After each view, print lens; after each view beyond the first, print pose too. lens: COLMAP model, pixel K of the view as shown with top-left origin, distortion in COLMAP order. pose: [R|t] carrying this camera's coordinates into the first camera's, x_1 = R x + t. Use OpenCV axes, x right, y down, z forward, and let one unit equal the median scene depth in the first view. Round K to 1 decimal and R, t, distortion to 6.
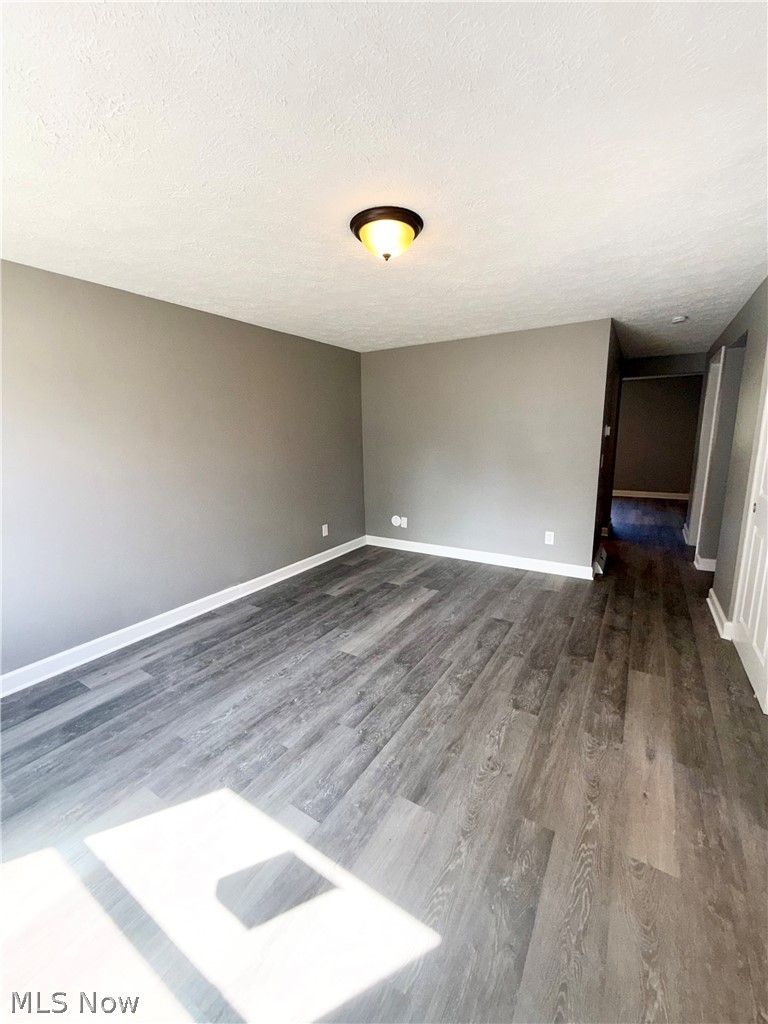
lens RADIAL K [[413.3, 0, 389.4], [0, 413.3, 509.1], [0, 0, 1]] dist [0.015650, 0.001419]
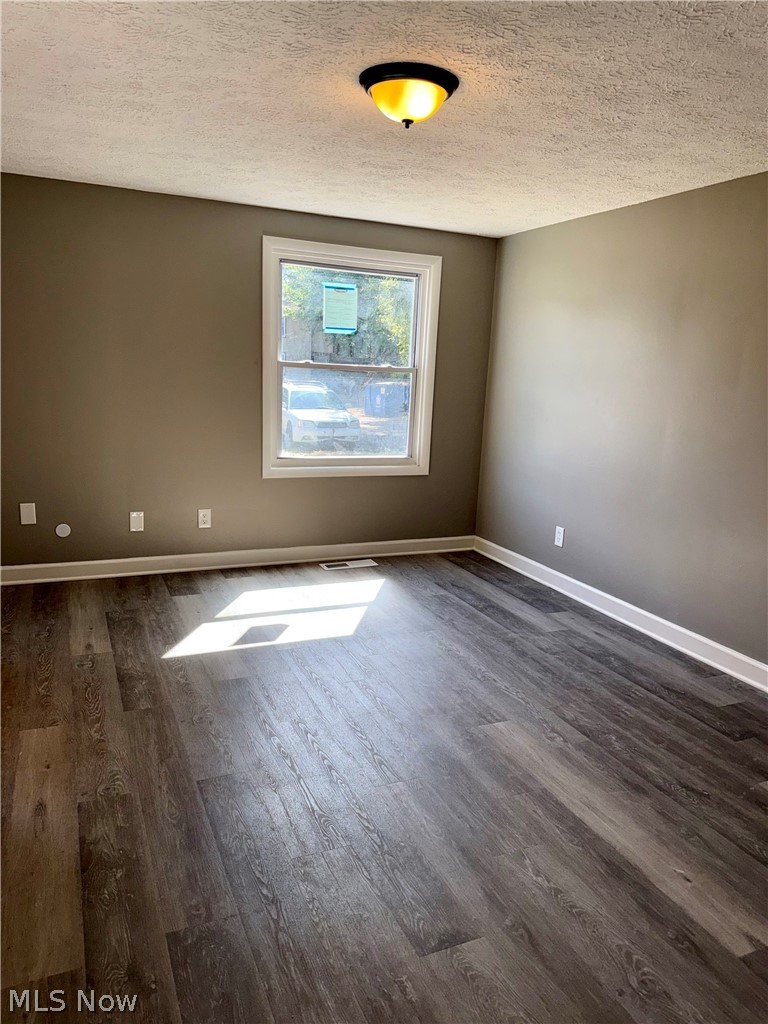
lens RADIAL K [[717.1, 0, 385.1], [0, 717.1, 513.4], [0, 0, 1]] dist [0.025700, -0.004107]
pose [[-0.562636, 0.160555, -0.810964, 0.847277], [-0.189459, 0.929810, 0.315529, -0.266565], [0.804702, 0.331172, -0.492726, 1.336904]]
